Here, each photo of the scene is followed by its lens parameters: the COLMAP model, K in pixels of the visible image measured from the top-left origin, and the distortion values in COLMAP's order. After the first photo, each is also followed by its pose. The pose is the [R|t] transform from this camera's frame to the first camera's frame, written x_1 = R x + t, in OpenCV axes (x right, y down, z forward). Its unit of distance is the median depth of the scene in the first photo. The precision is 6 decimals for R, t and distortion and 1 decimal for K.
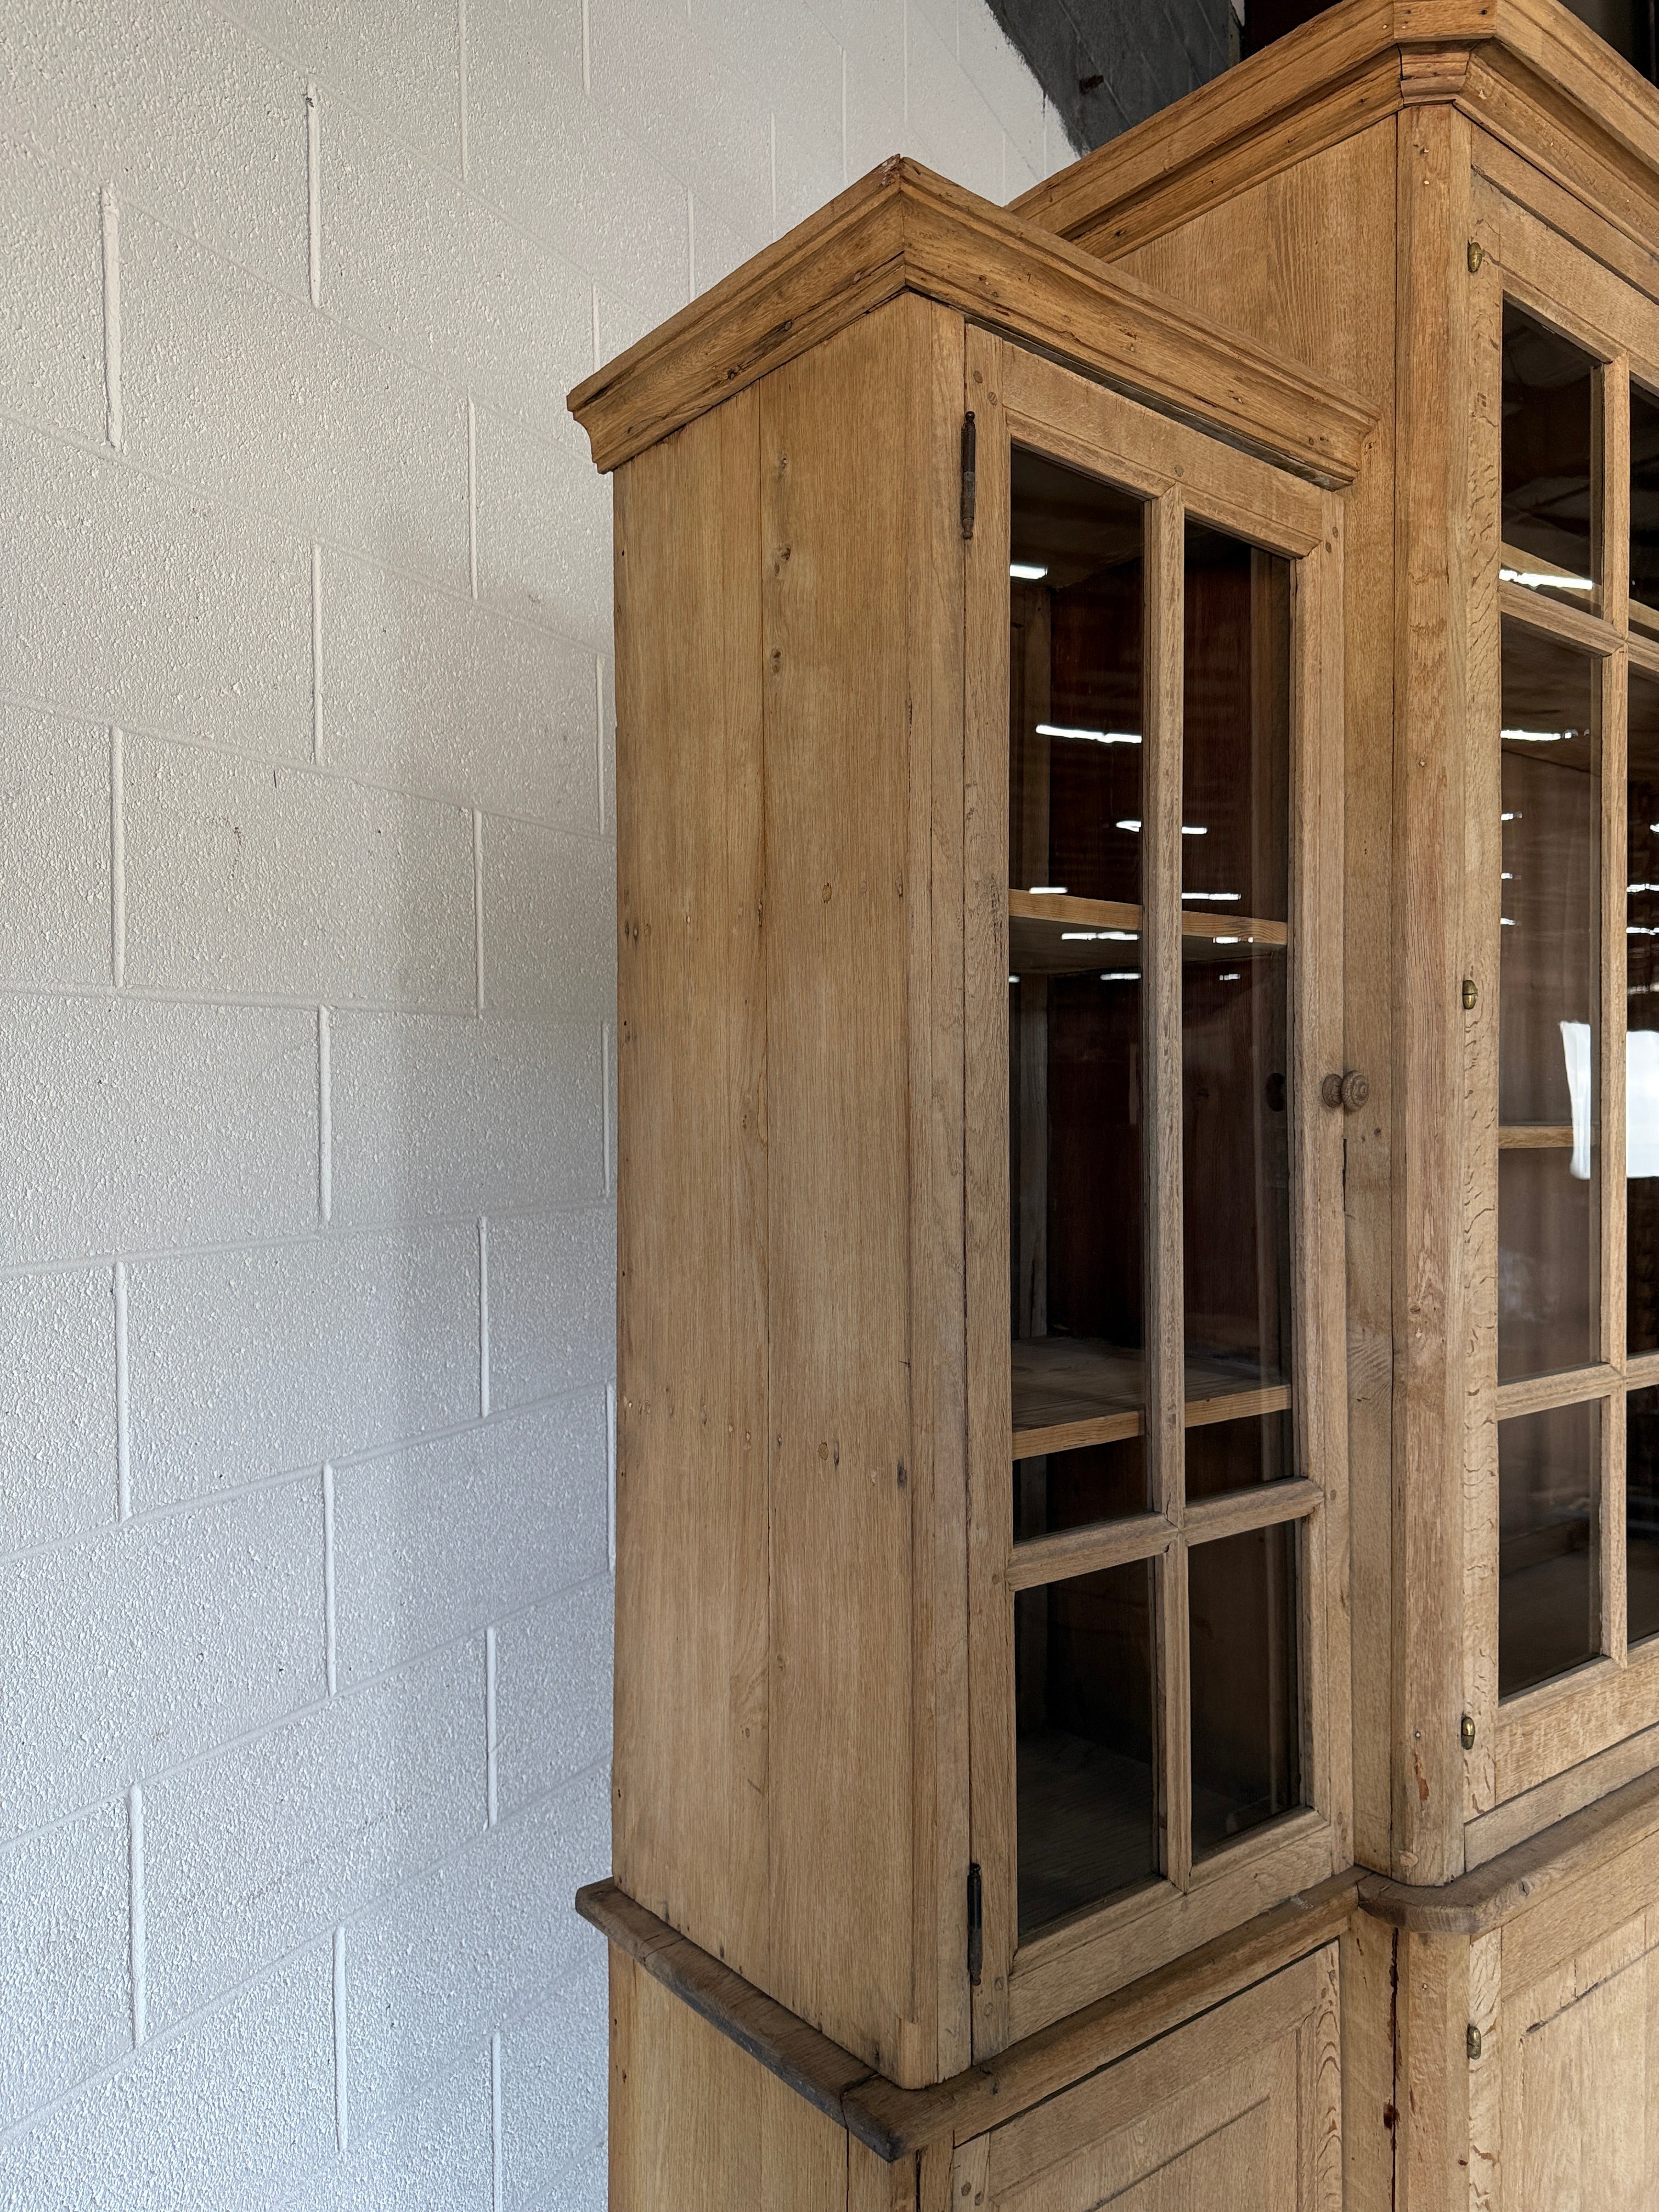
lens RADIAL K [[1606.6, 0, 831.9], [0, 1606.6, 1116.6], [0, 0, 1]] dist [0.035893, -0.046472]
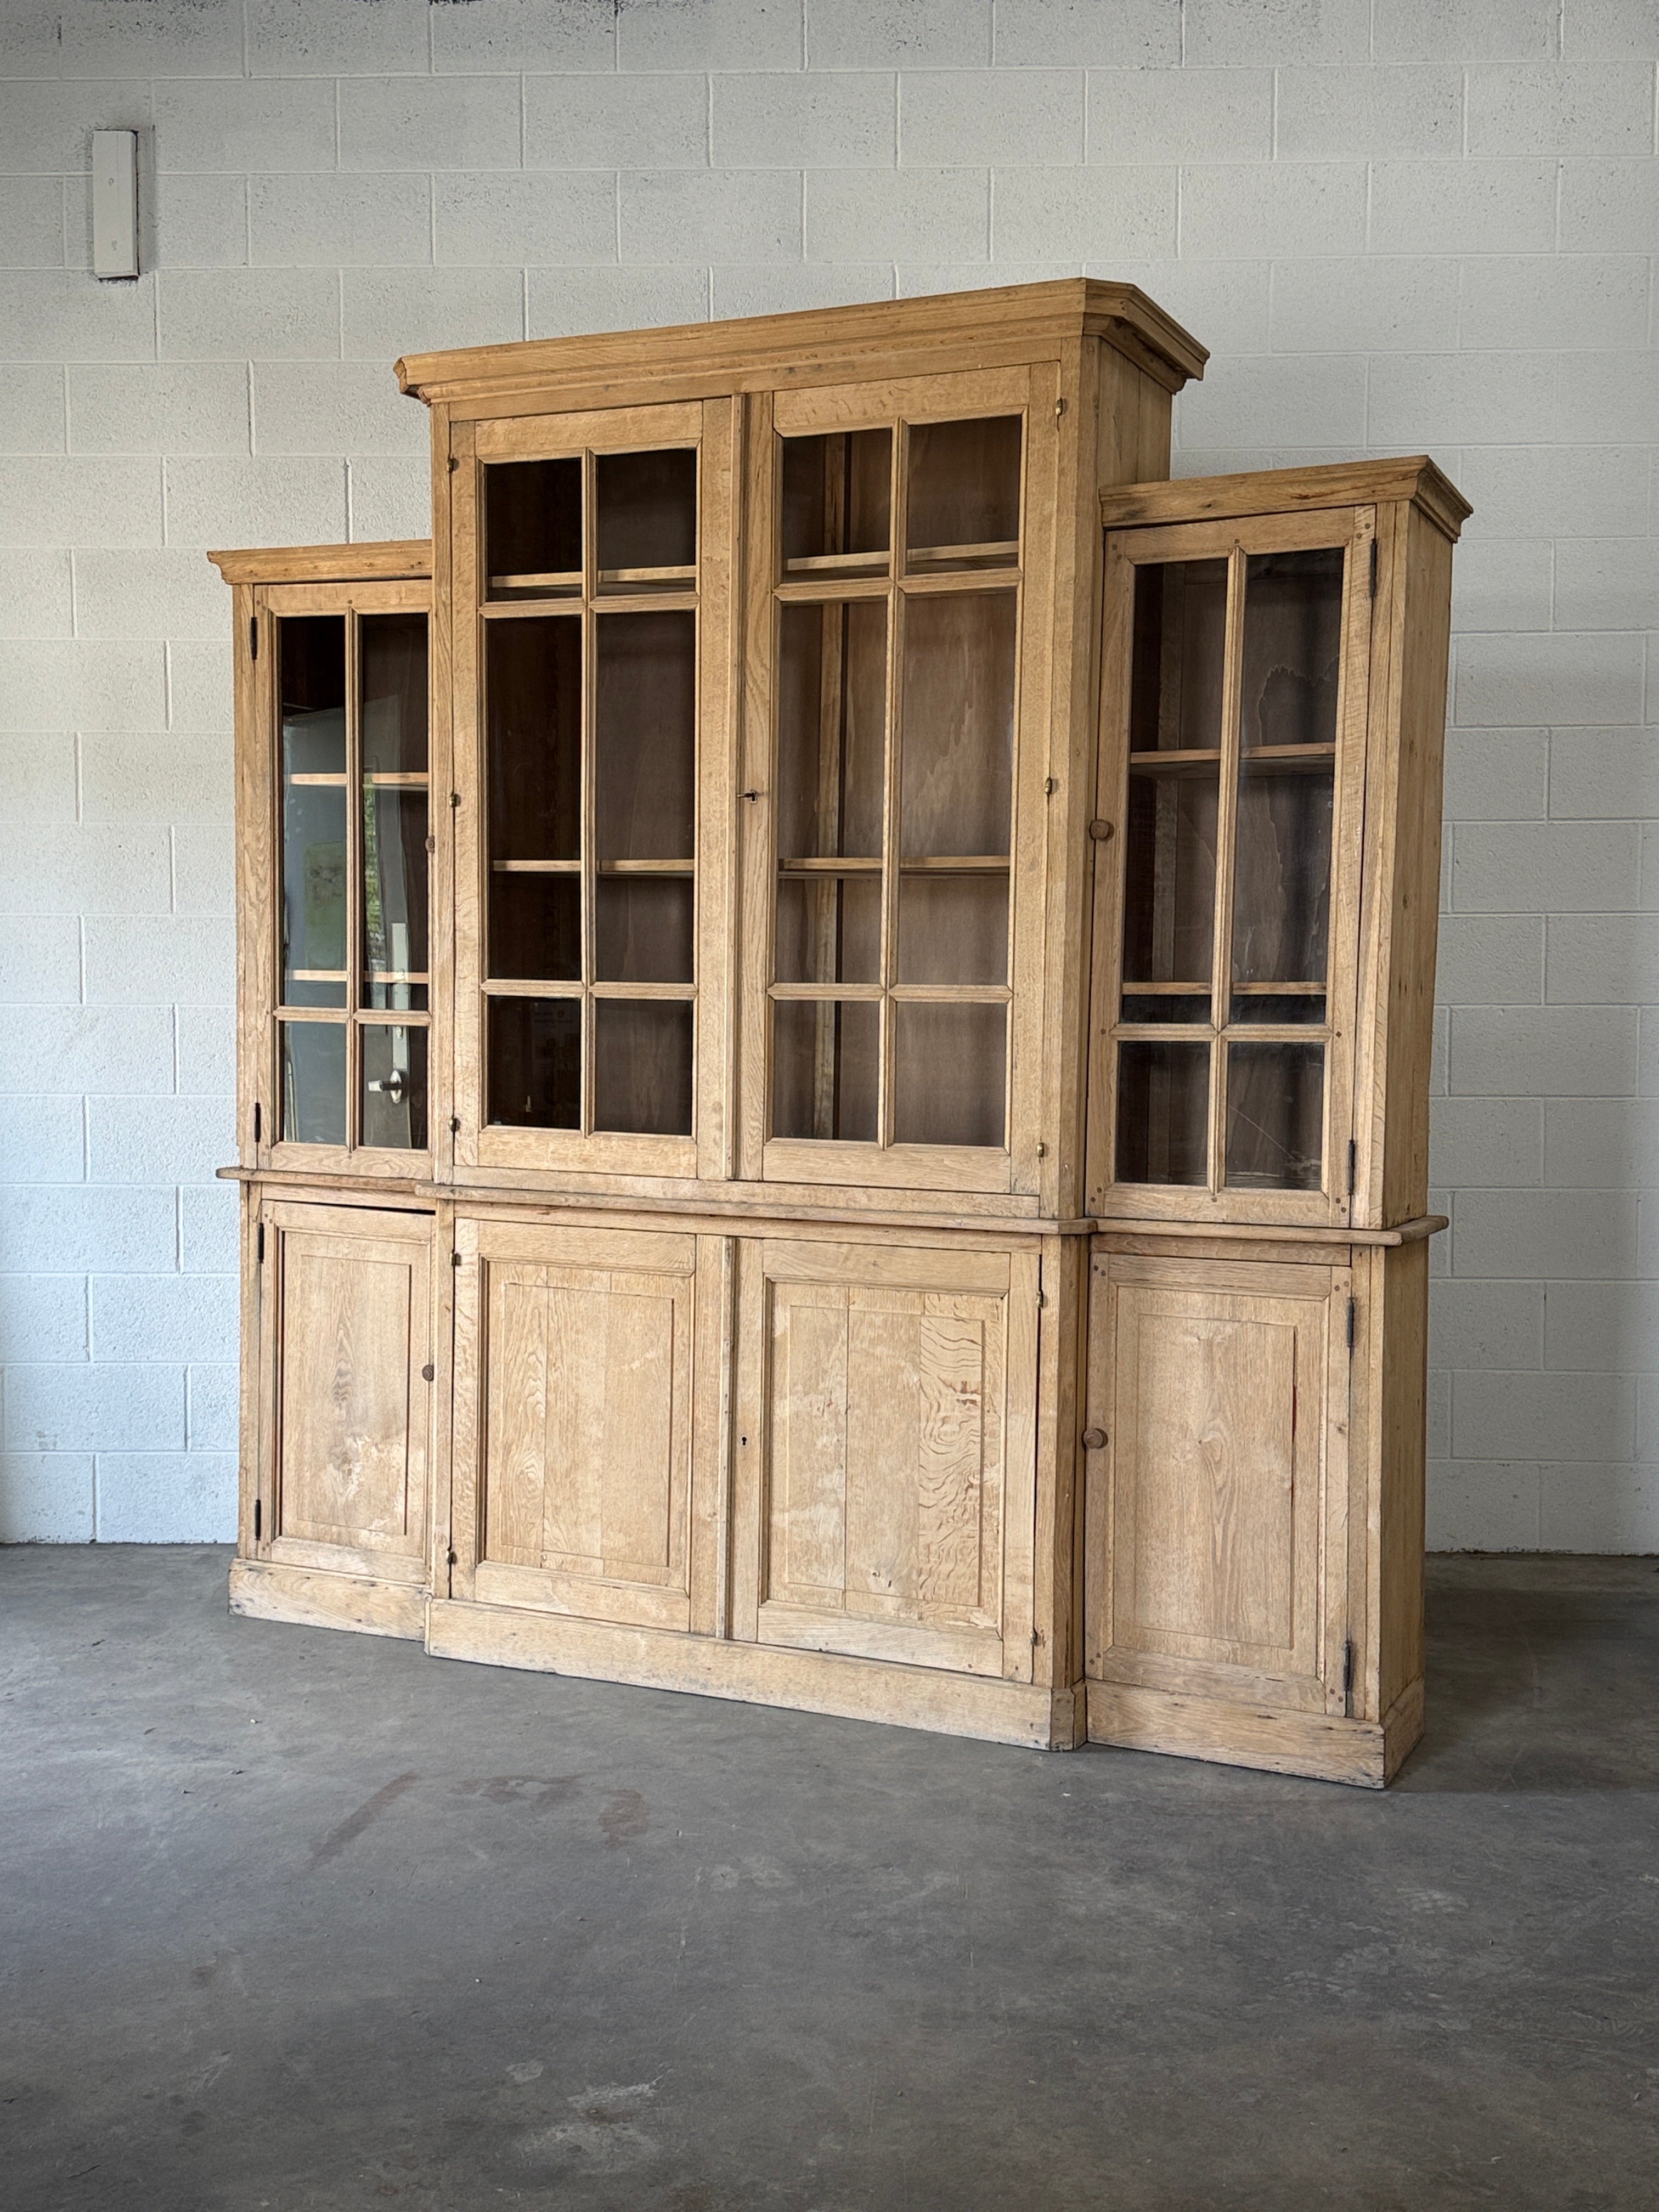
lens RADIAL K [[2342.5, 0, 834.2], [0, 2342.5, 1108.5], [0, 0, 1]] dist [0.230411, -0.506532]
pose [[0.440679, 0.058859, -0.895733, 3.640014], [-0.011077, 0.998129, 0.060138, 0.153763], [0.897596, -0.016580, 0.440507, 0.010276]]
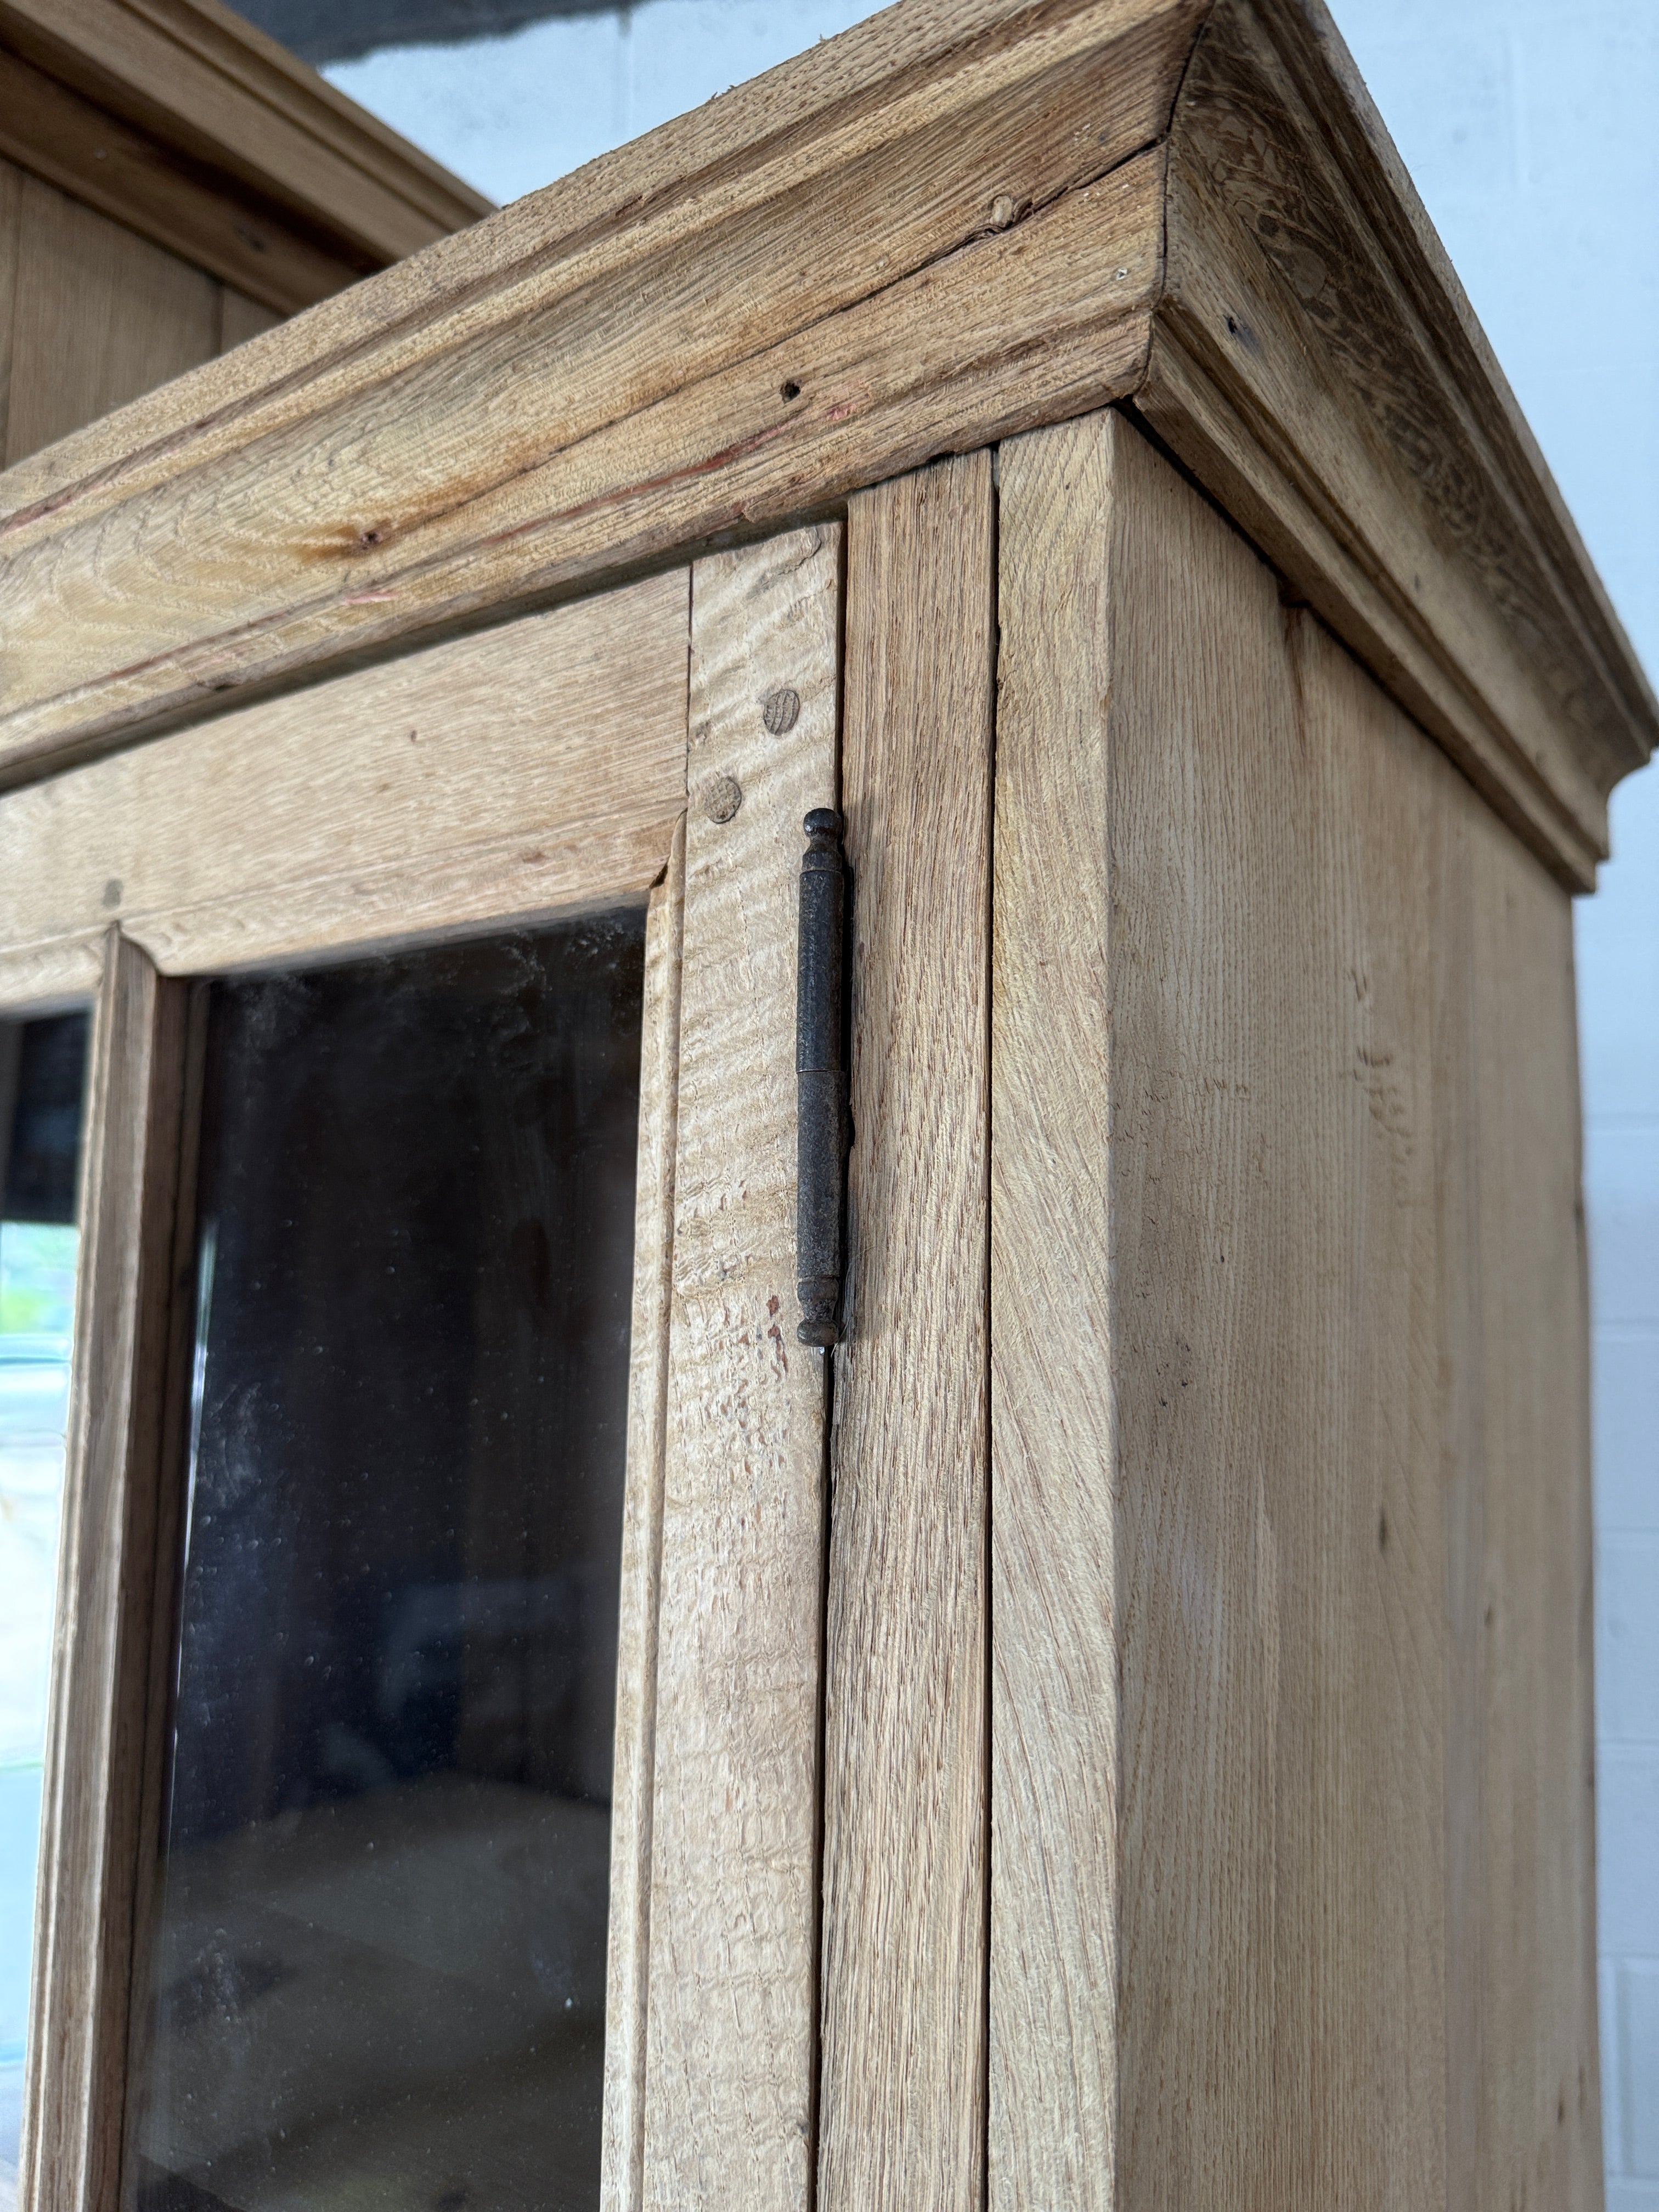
lens RADIAL K [[1616.1, 0, 835.6], [0, 1616.1, 1117.5], [0, 0, 1]] dist [0.098646, -0.186351]
pose [[0.283208, -0.079720, -0.955740, 1.544844], [-0.007720, 0.996318, -0.085392, -0.300562], [0.959028, 0.031562, 0.281549, 1.784756]]
